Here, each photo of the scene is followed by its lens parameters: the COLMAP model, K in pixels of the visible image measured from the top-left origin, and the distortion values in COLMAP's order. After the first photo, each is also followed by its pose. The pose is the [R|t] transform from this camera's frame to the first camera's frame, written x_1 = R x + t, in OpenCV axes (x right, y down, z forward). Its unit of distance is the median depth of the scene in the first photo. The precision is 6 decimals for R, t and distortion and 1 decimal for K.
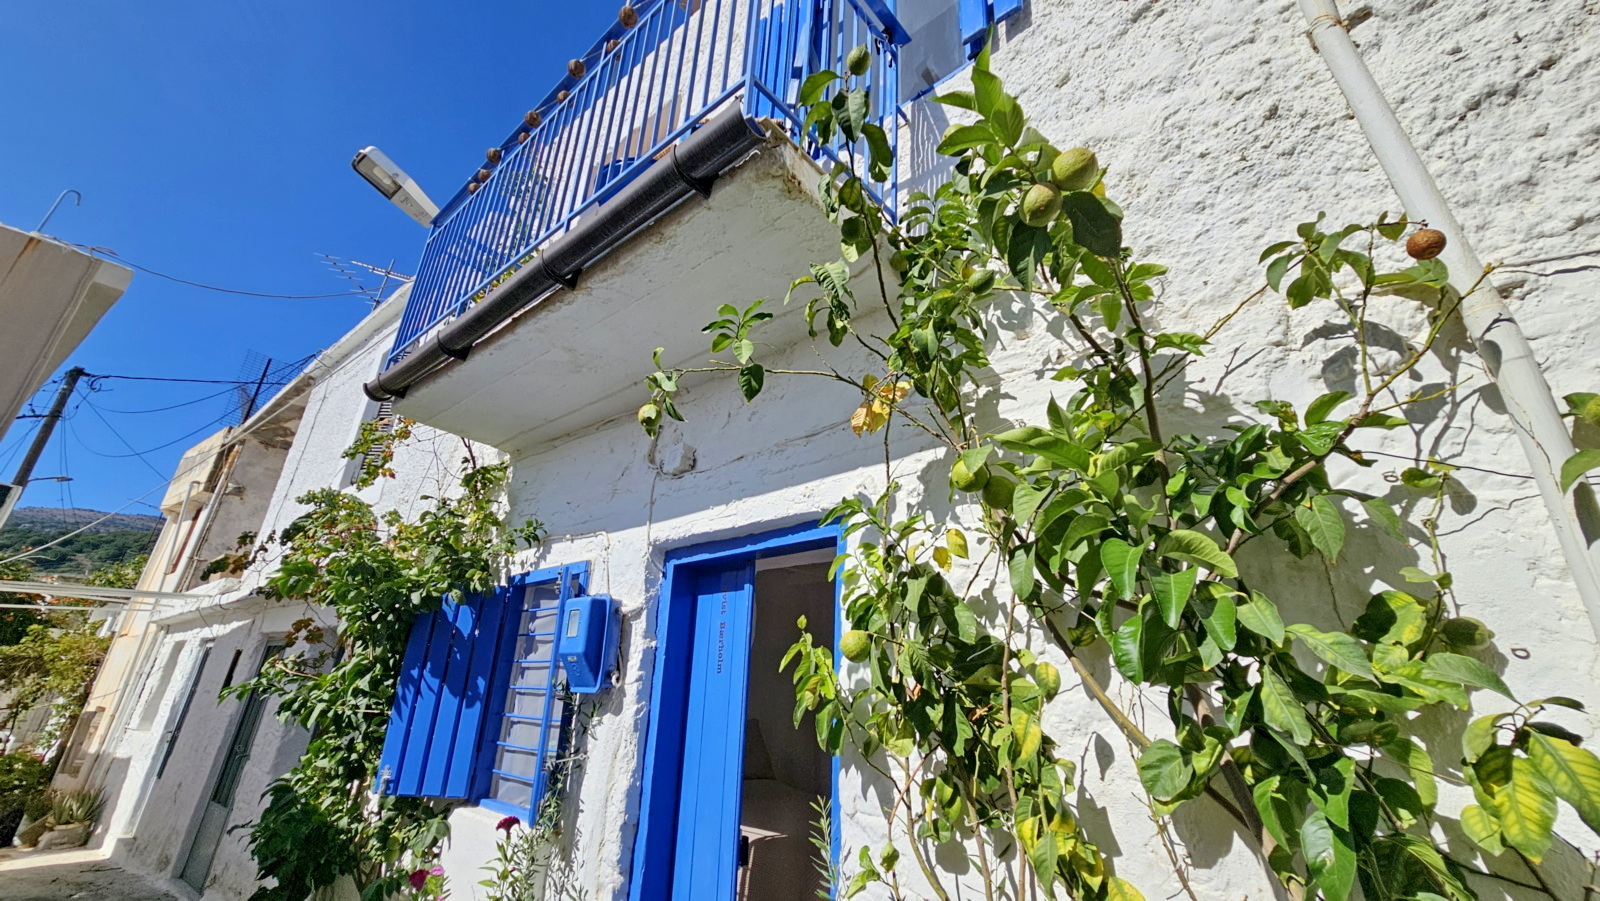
lens RADIAL K [[669.0, 0, 800.0], [0, 669.0, 450.5], [0, 0, 1]] dist [-0.002691, 0.003973]
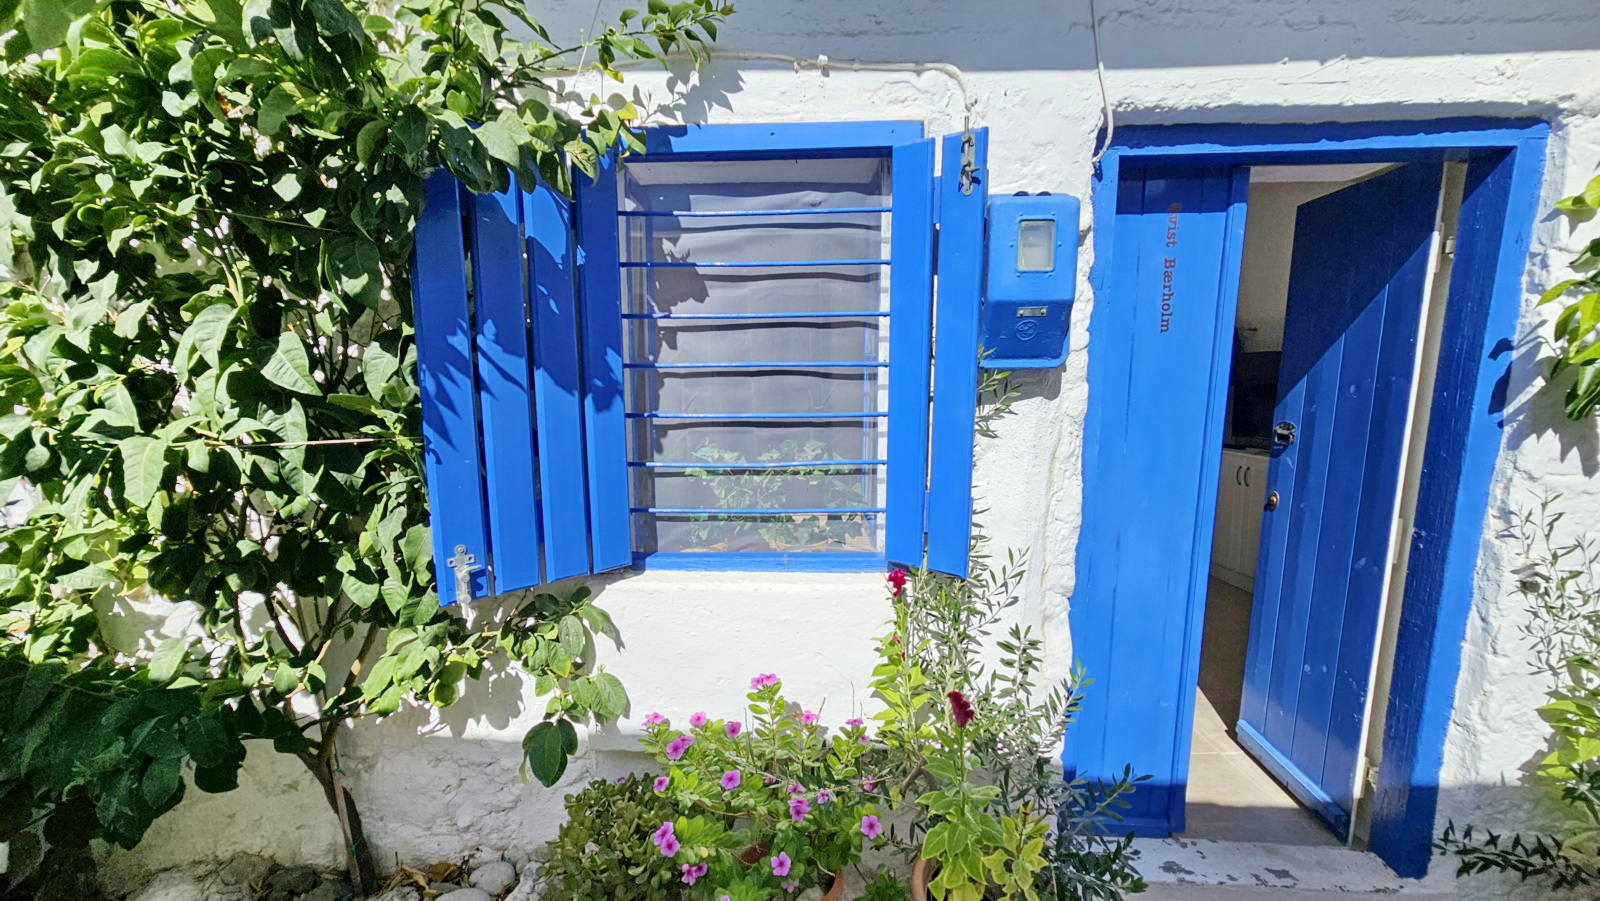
lens RADIAL K [[669.0, 0, 800.0], [0, 669.0, 450.5], [0, 0, 1]] dist [-0.002691, 0.003973]
pose [[0.760872, -0.125690, 0.636613, -0.825197], [-0.194786, 0.891579, 0.408835, 0.219788], [-0.618977, -0.435074, 0.653894, 0.687923]]
